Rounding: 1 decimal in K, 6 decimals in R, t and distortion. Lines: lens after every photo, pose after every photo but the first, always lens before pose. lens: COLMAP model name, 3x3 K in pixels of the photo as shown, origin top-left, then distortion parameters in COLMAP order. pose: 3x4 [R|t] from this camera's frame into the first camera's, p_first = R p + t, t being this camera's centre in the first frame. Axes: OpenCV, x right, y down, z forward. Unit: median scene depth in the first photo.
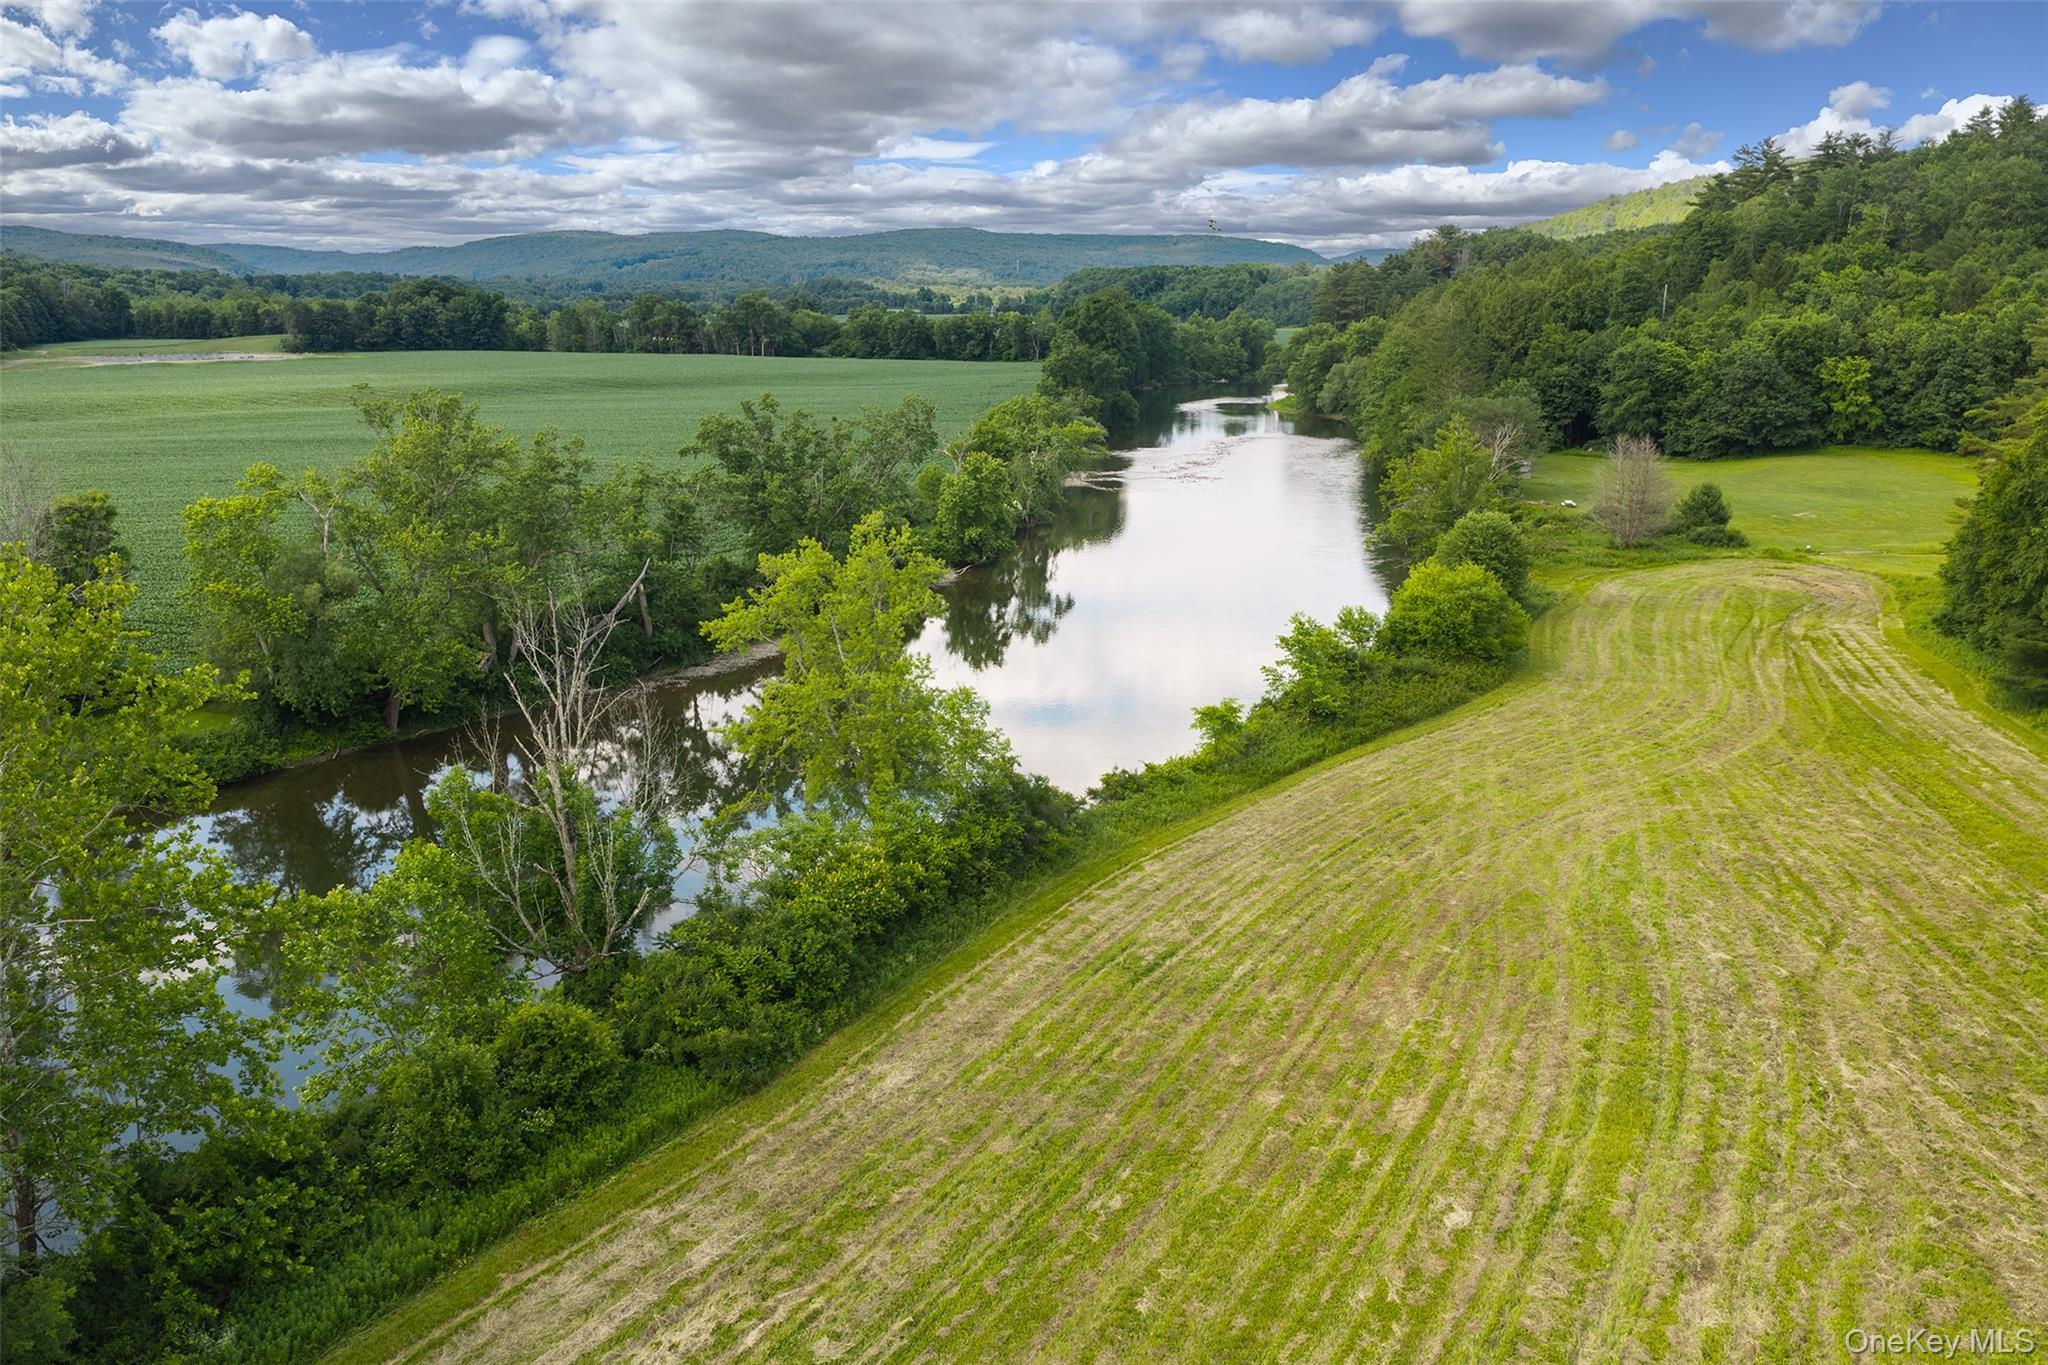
lens RADIAL K [[1697.0, 0, 1019.2], [0, 1697.0, 698.2], [0, 0, 1]] dist [0.020909, -0.035288]
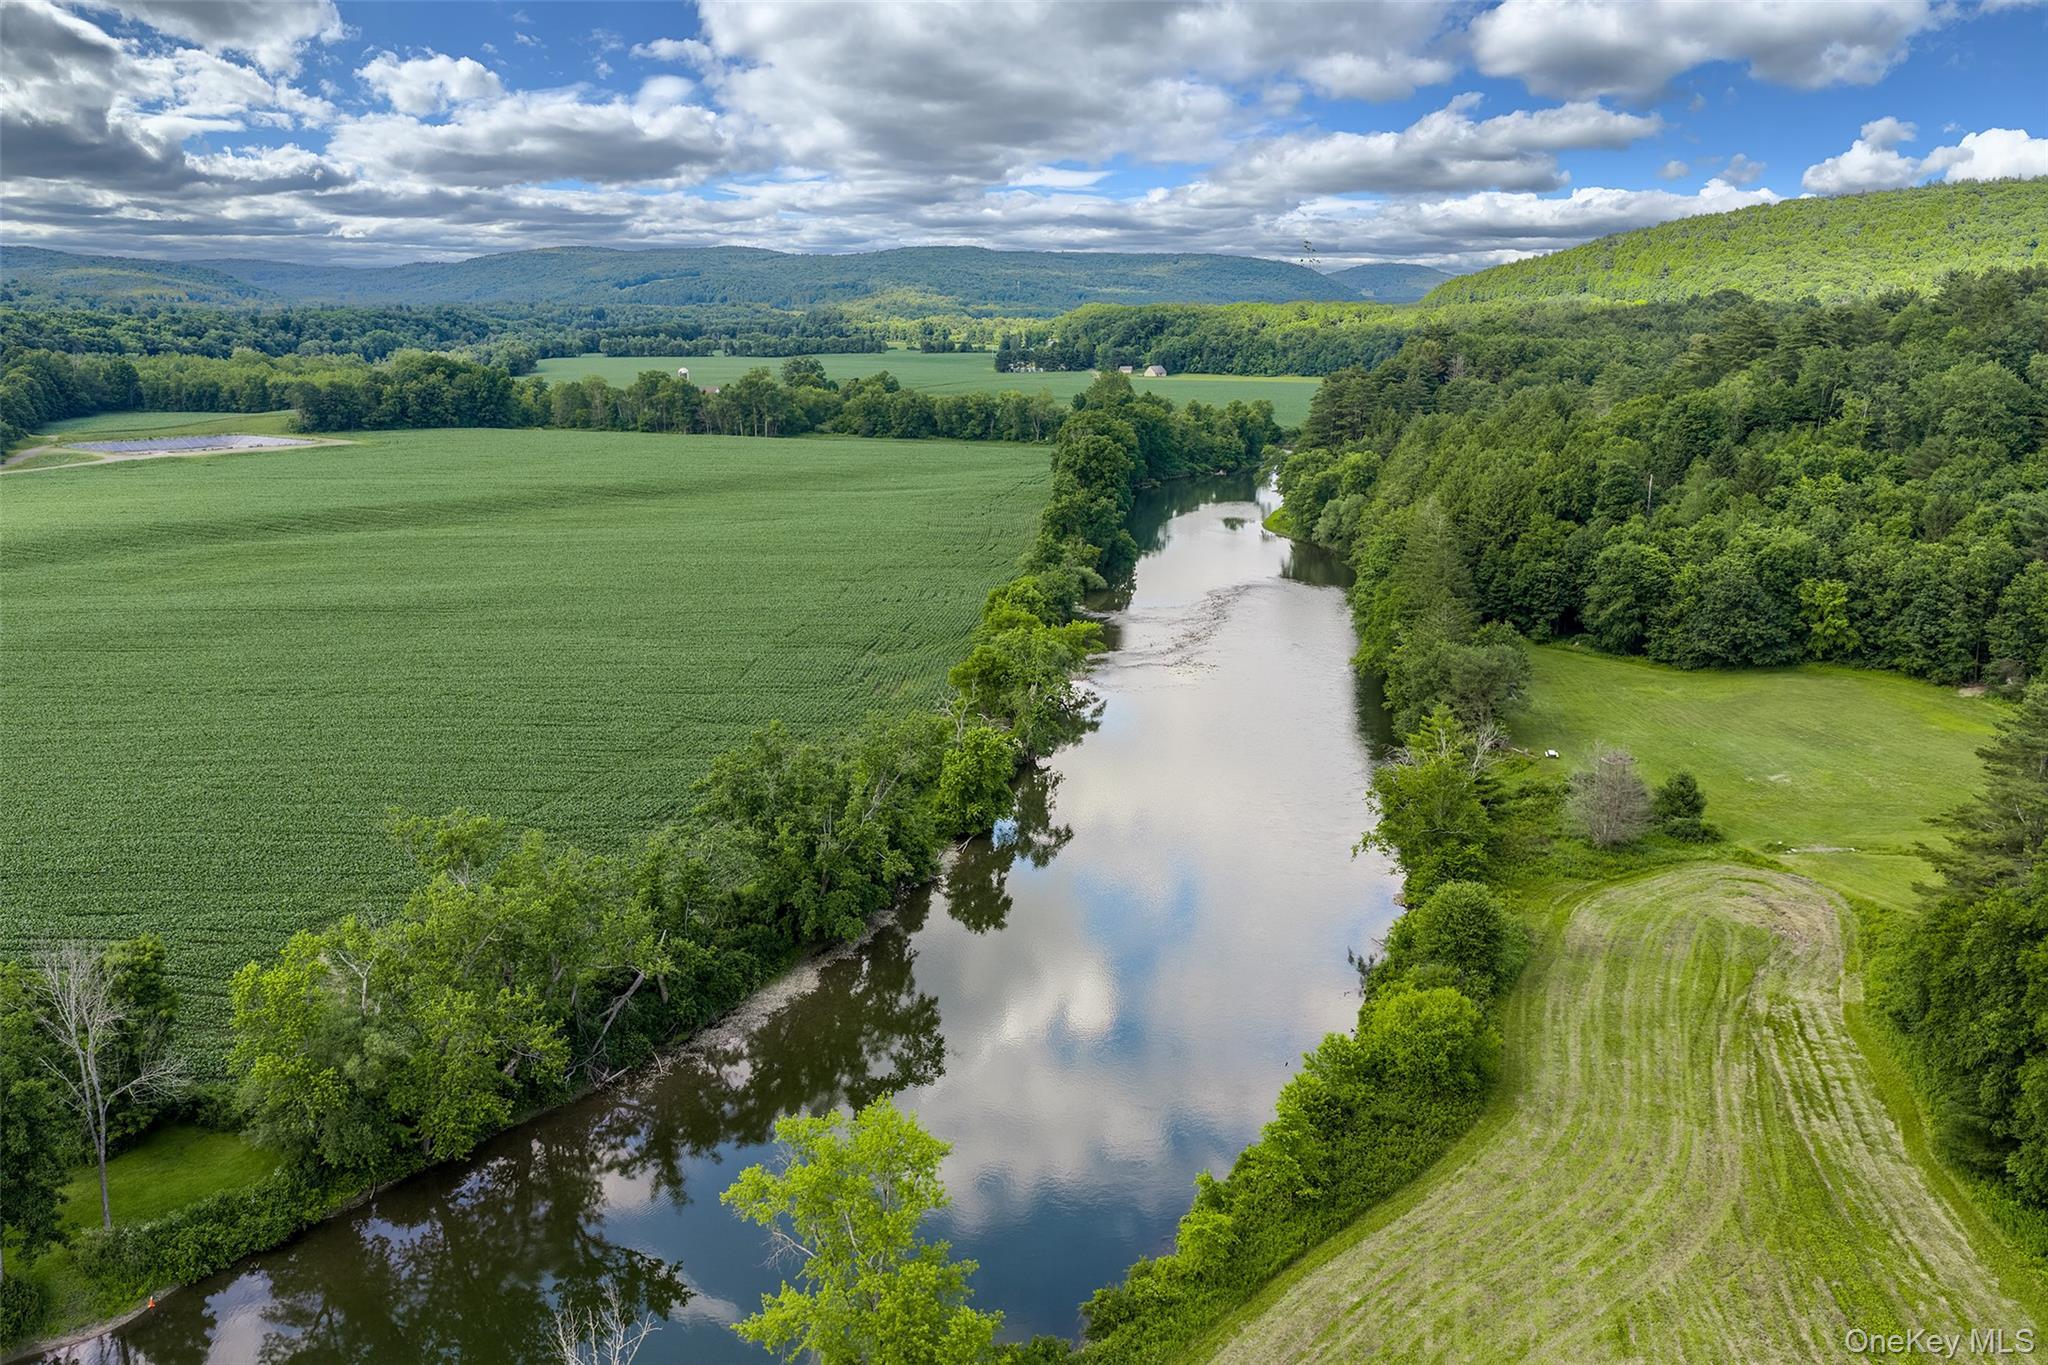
lens RADIAL K [[1697.0, 0, 1019.2], [0, 1697.0, 698.2], [0, 0, 1]] dist [0.020909, -0.035288]
pose [[1.000000, 0.000751, -0.000291, 0.000211], [-0.000753, 0.999980, -0.006270, -0.119885], [0.000286, 0.006270, 0.999980, -0.026603]]
